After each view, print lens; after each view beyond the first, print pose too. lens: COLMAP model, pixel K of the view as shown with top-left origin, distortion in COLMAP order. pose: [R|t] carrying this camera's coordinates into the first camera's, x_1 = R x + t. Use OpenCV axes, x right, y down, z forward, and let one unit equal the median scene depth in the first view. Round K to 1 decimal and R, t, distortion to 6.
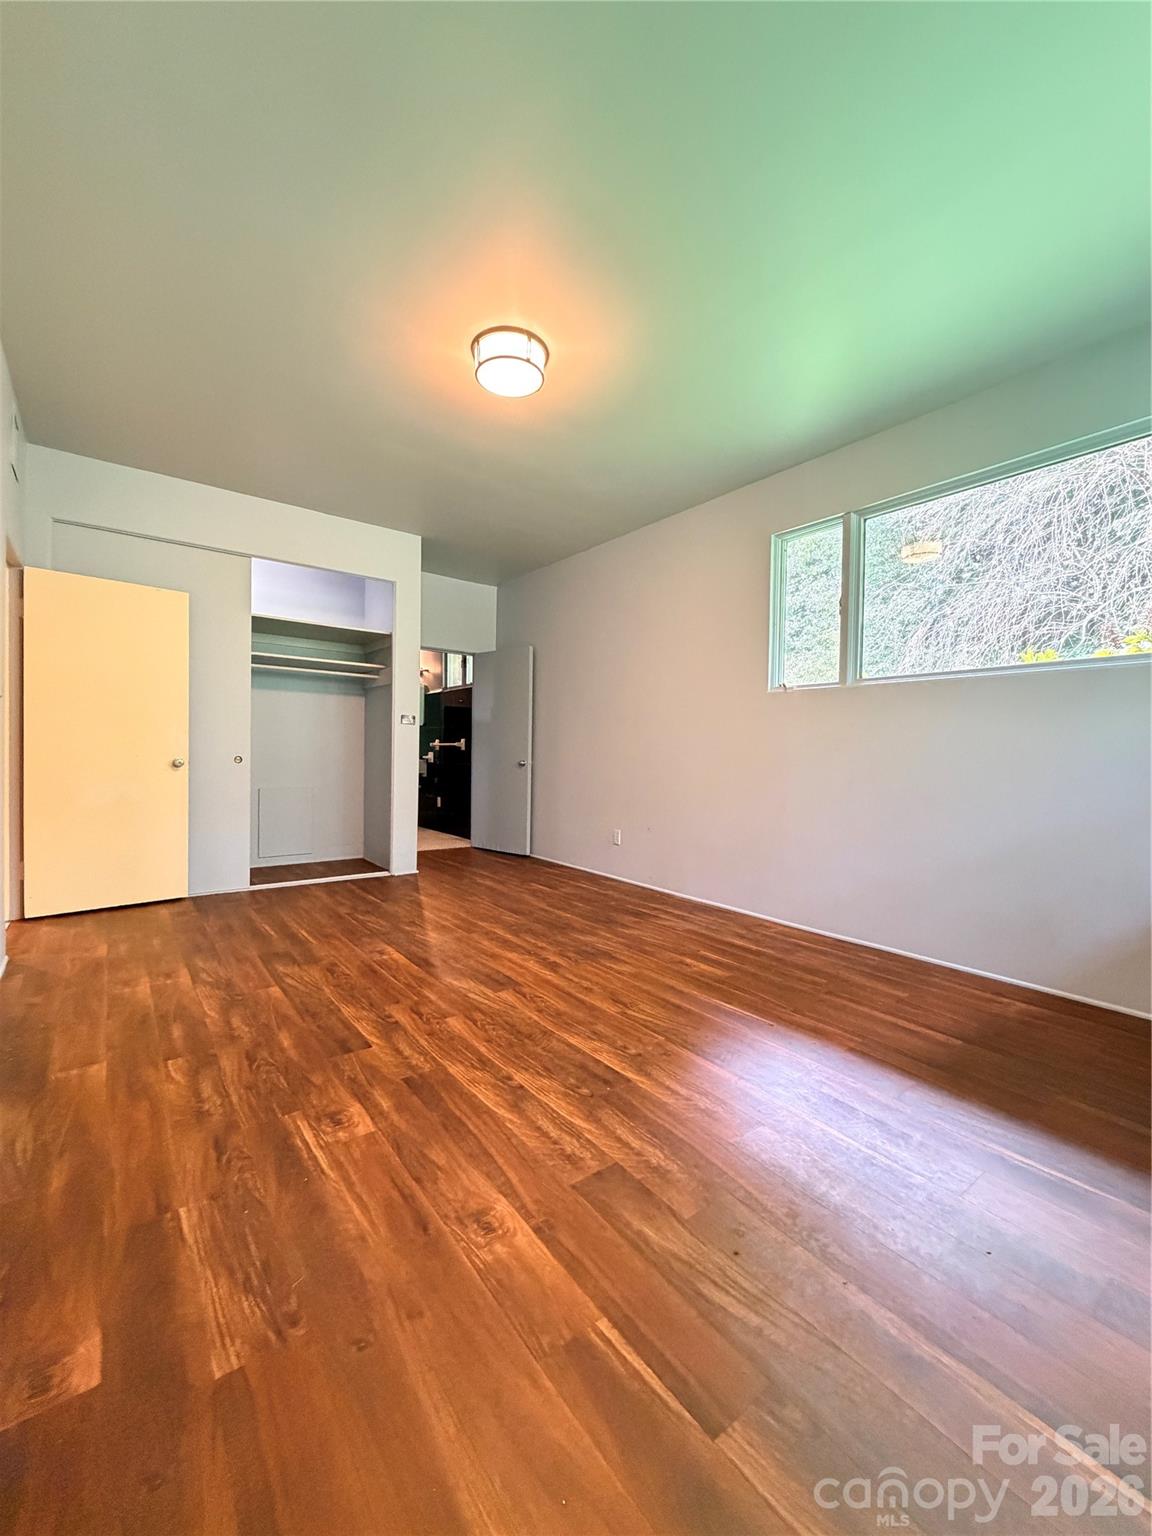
lens RADIAL K [[606.8, 0, 577.0], [0, 606.8, 766.8], [0, 0, 1]] dist [-0.017860, 0.000682]
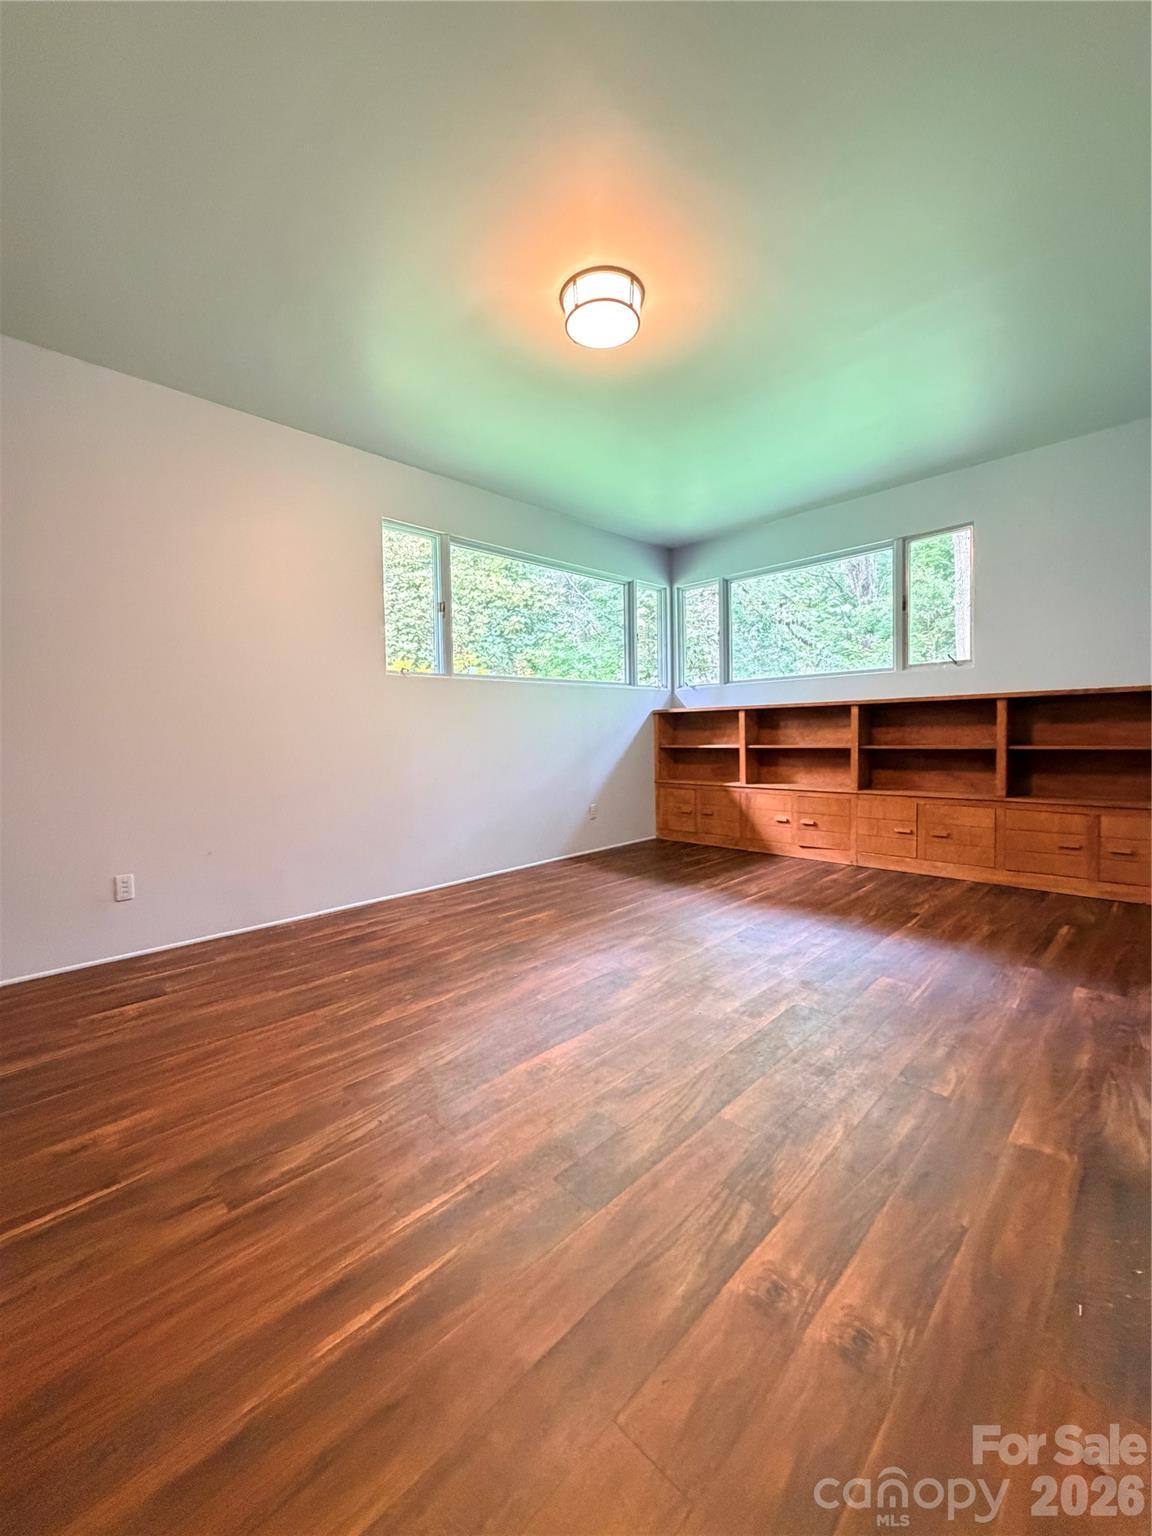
lens RADIAL K [[606.8, 0, 577.3], [0, 606.8, 761.4], [0, 0, 1]] dist [-0.017860, 0.000682]
pose [[-0.114960, -0.069174, 0.990959, -0.873245], [0.047256, 0.996062, 0.075012, -0.047973], [-0.992245, 0.055453, -0.111239, 0.966031]]
